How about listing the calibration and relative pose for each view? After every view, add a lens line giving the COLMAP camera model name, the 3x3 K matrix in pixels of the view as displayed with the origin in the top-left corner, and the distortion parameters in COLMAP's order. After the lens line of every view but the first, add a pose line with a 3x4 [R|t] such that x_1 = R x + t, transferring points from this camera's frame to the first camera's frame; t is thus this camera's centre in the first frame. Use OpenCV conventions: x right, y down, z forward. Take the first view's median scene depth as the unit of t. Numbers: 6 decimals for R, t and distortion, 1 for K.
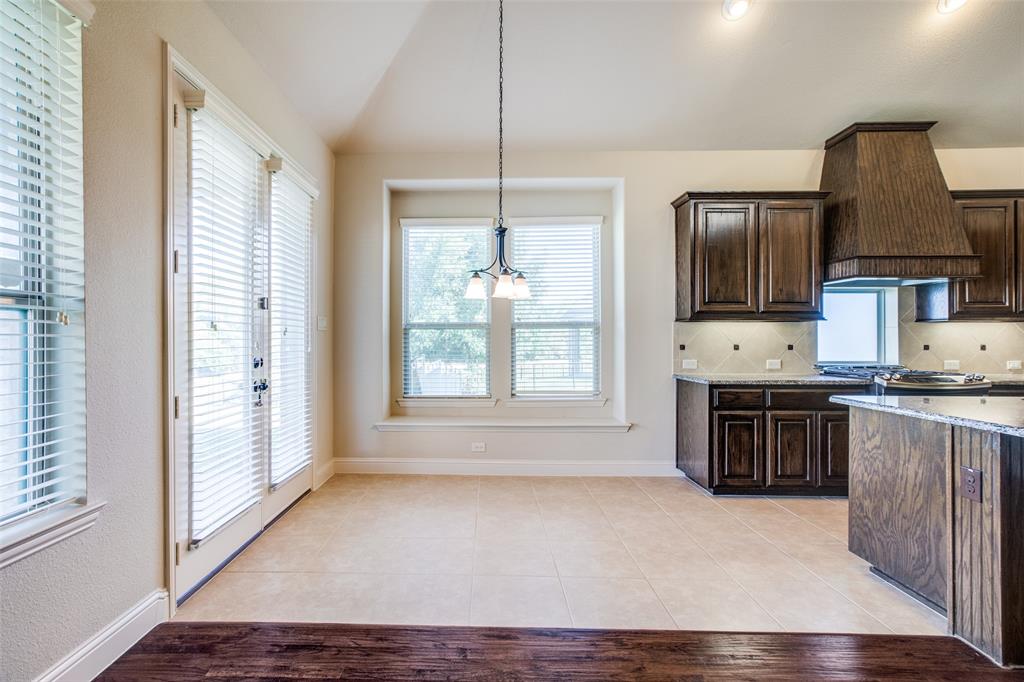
lens RADIAL K [[482.4, 0, 487.3], [0, 482.4, 336.8], [0, 0, 1]] dist [0.011374, 0.000881]
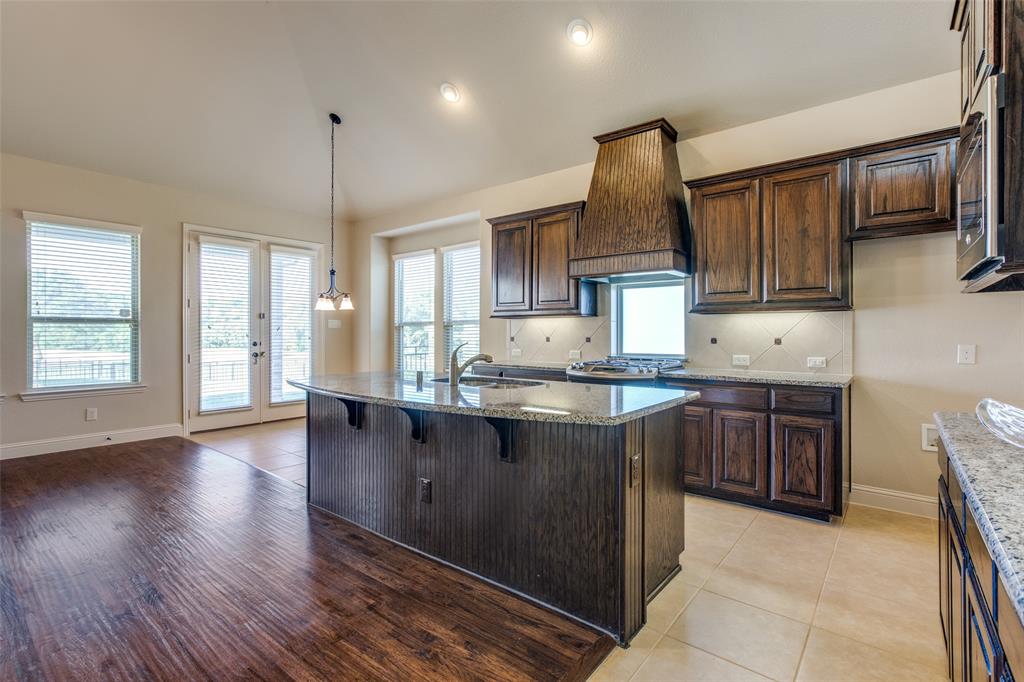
lens RADIAL K [[482.4, 0, 488.6], [0, 482.4, 332.1], [0, 0, 1]] dist [0.011374, 0.000881]
pose [[0.773875, -0.002425, -0.633334, 1.157559], [0.003873, 0.999992, 0.000904, 0.002660], [0.633327, -0.003153, 0.773878, -0.004290]]
